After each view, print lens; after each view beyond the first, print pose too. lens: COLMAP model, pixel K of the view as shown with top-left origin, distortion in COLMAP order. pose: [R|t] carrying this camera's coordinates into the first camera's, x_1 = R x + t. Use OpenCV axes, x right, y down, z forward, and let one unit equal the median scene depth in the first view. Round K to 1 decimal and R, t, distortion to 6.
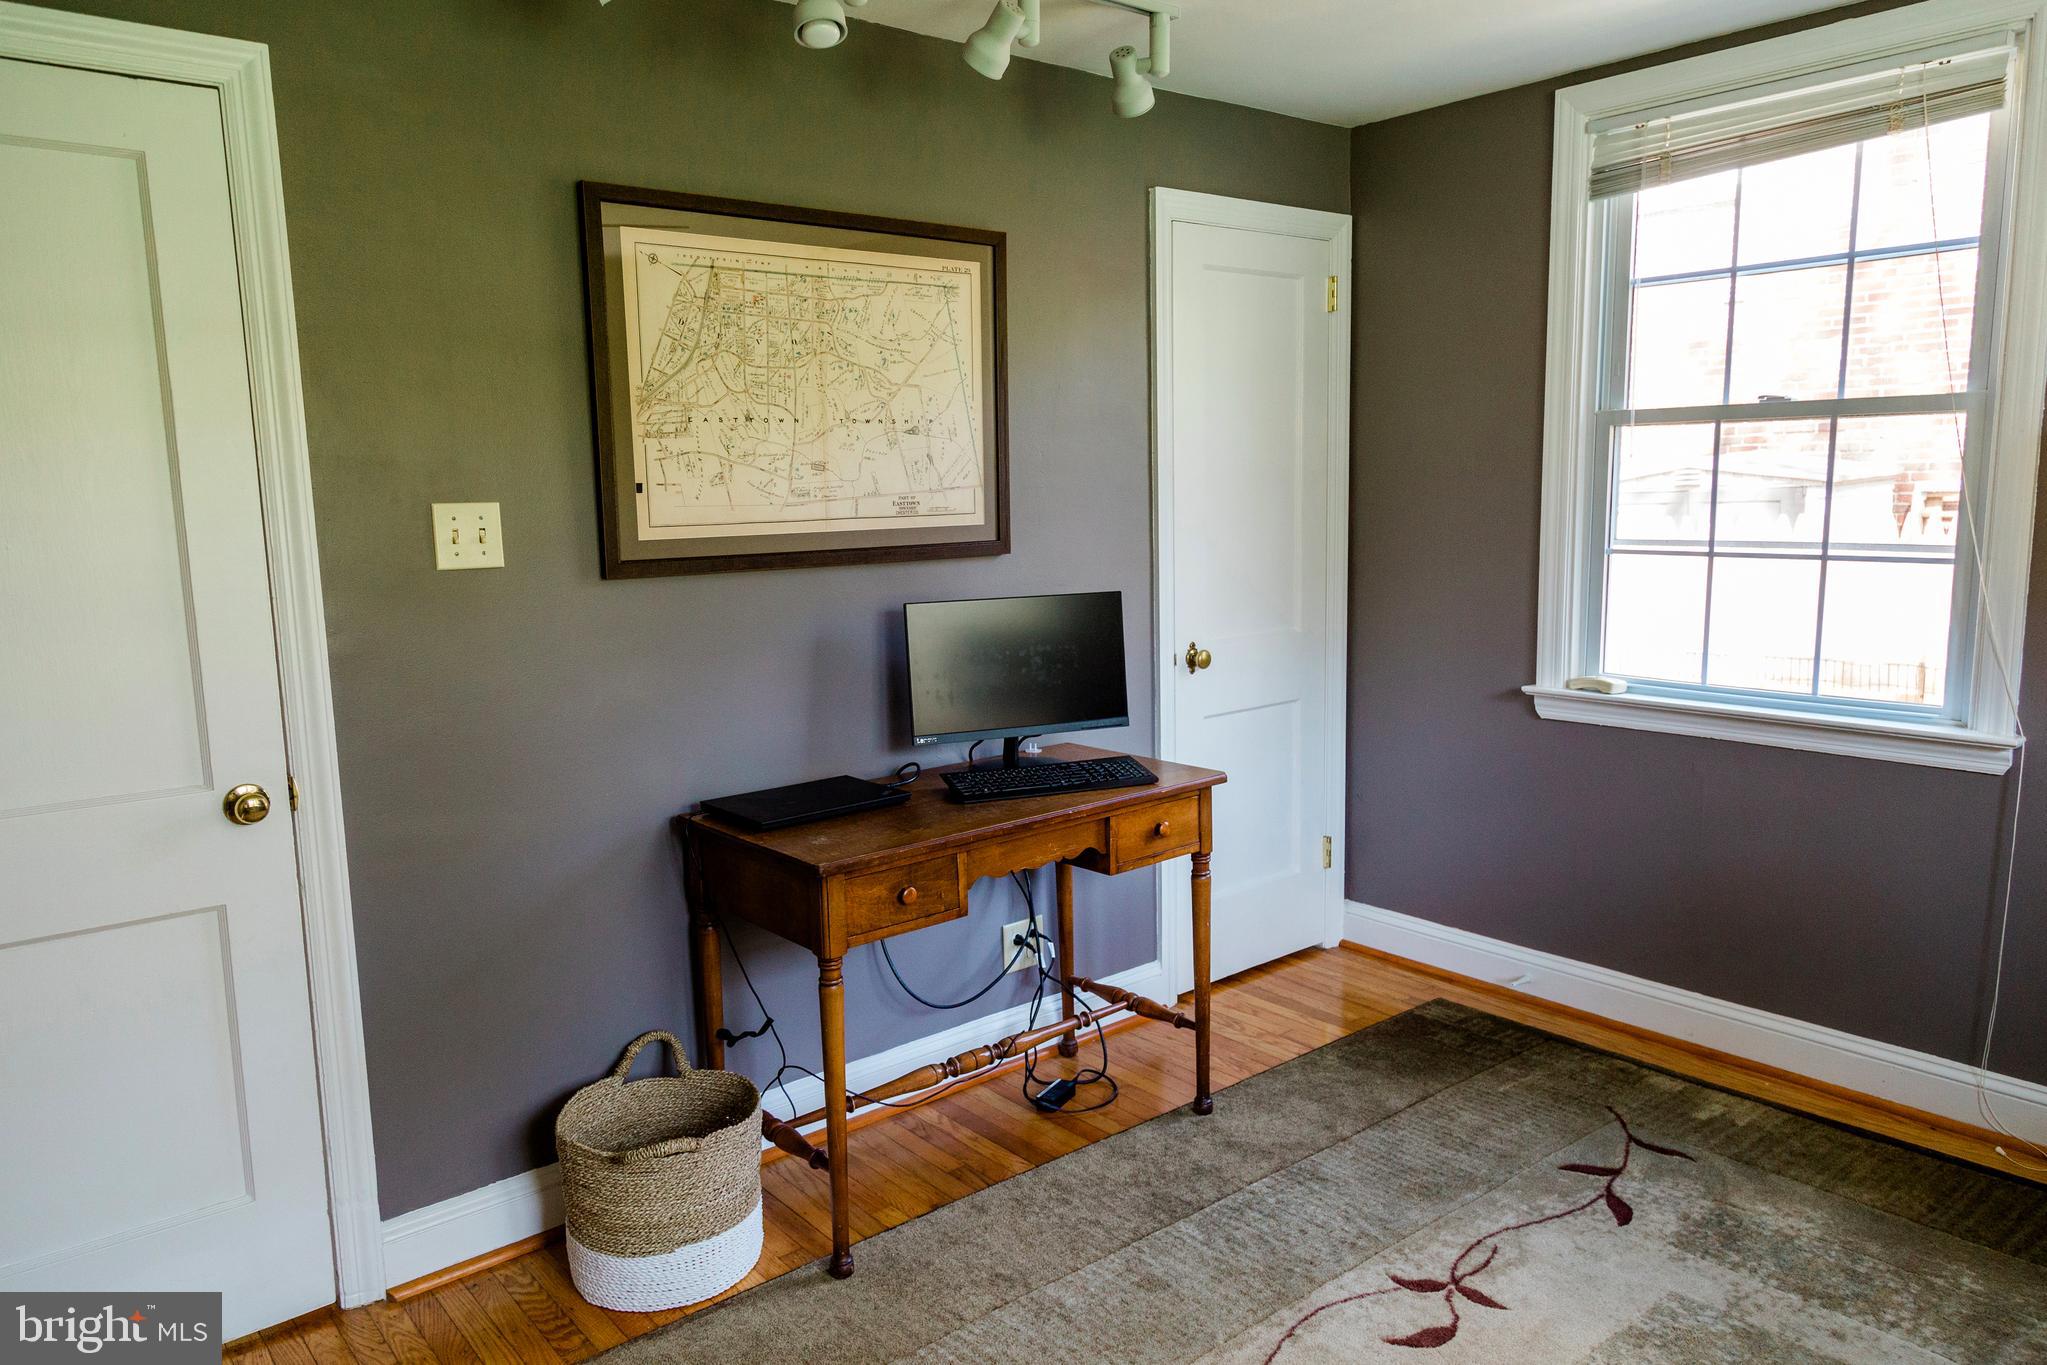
lens RADIAL K [[1348.1, 0, 1024.2], [0, 1348.1, 692.1], [0, 0, 1]] dist [0.007679, 0.000982]
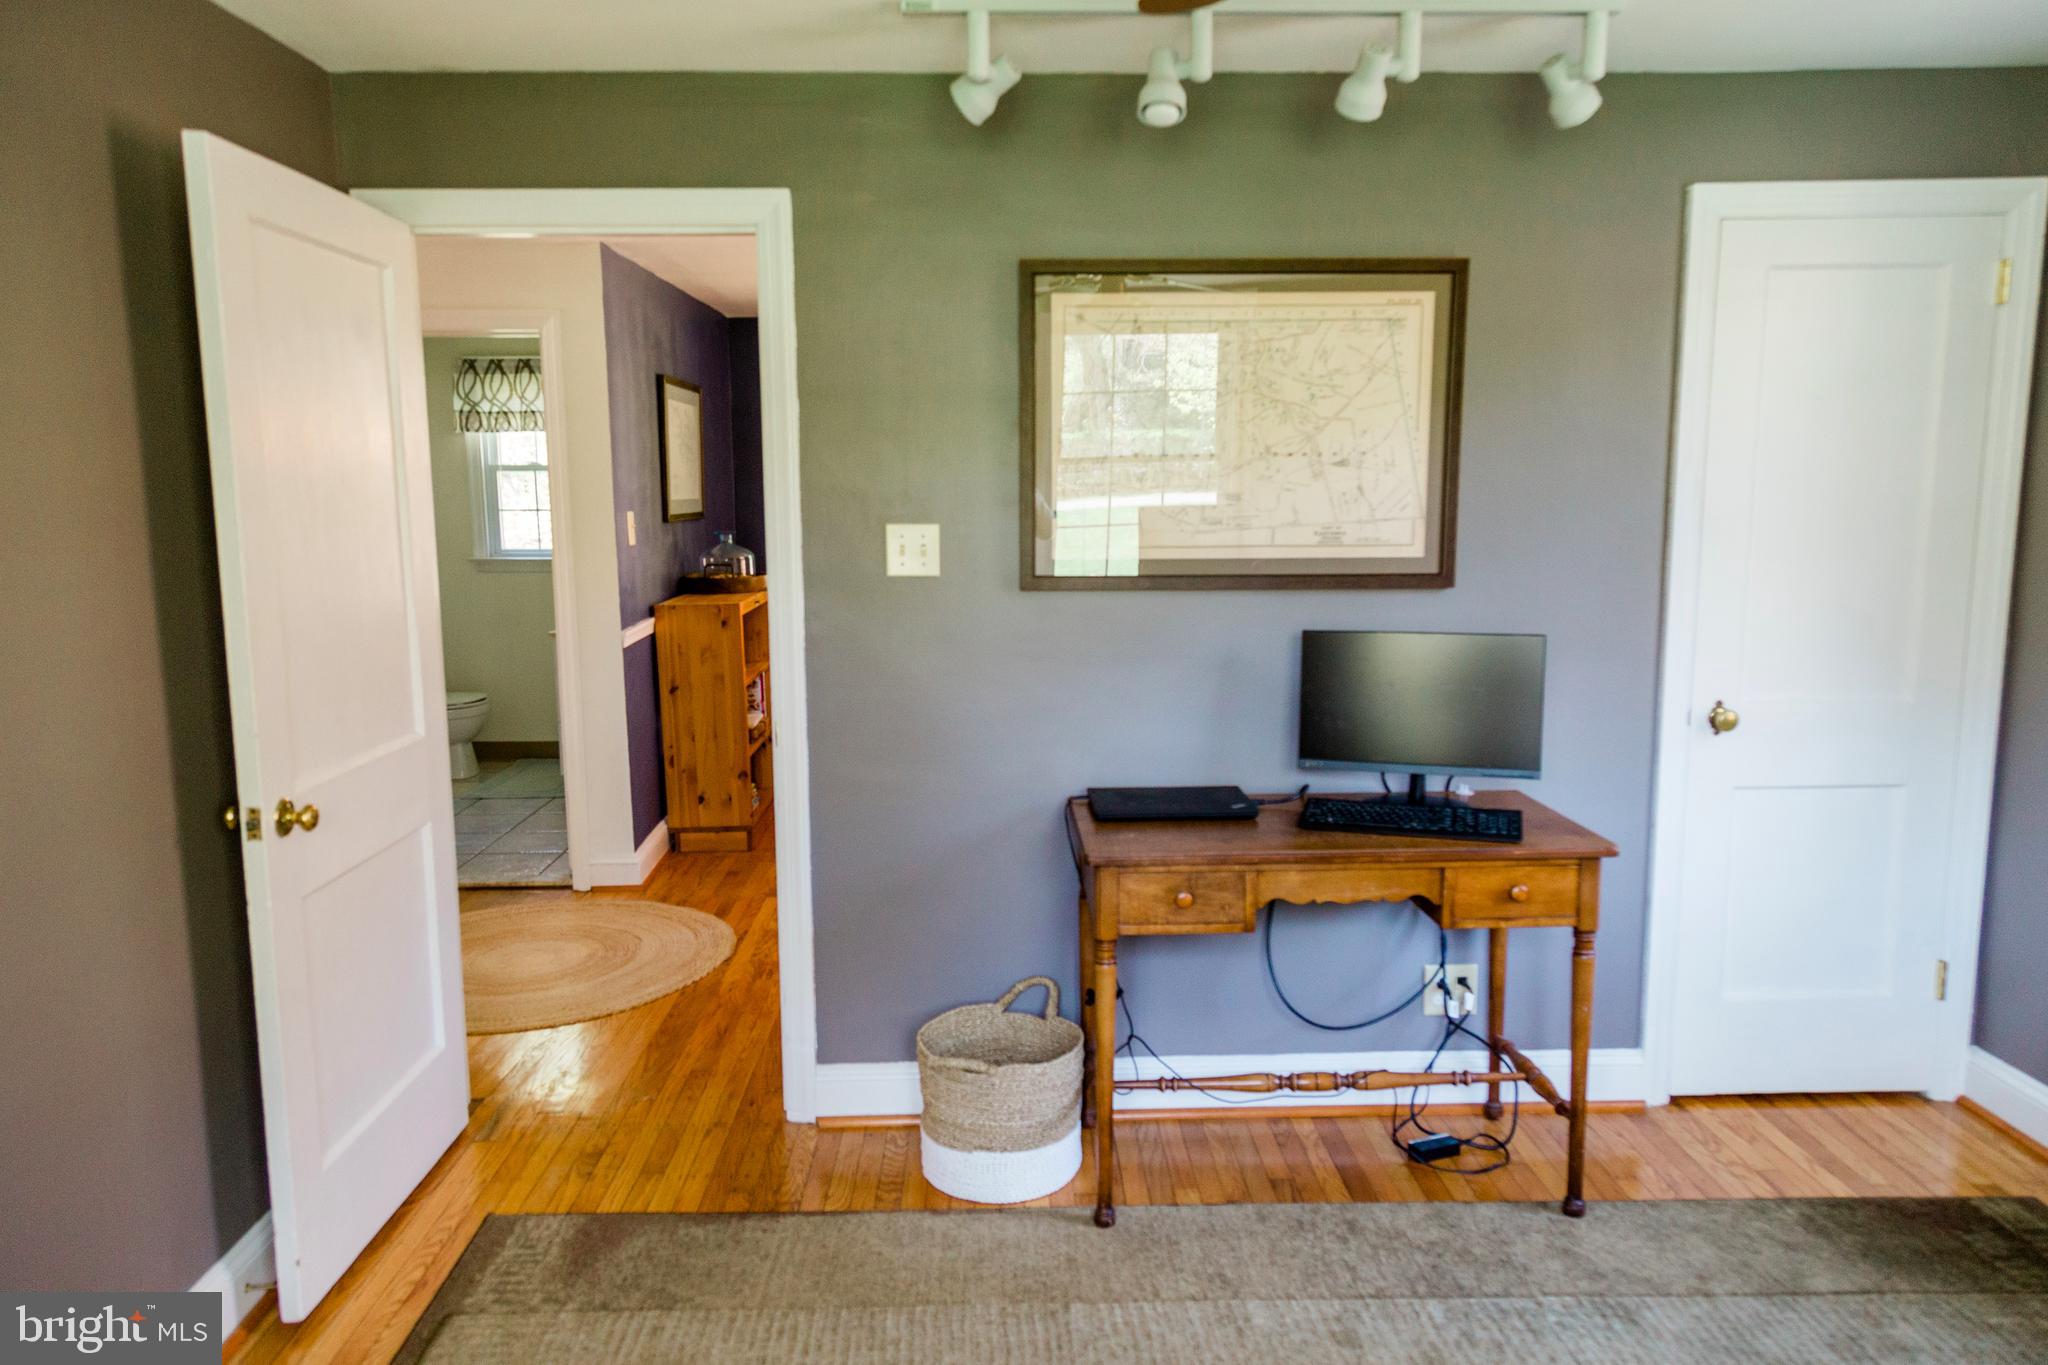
lens RADIAL K [[1348.8, 0, 1084.7], [0, 1348.8, 697.3], [0, 0, 1]] dist [0.007679, 0.000982]
pose [[0.797245, 0.106836, -0.594126, 0.395907], [-0.105709, 0.993714, 0.036842, -0.034489], [0.594328, 0.033433, 0.803528, 0.067029]]
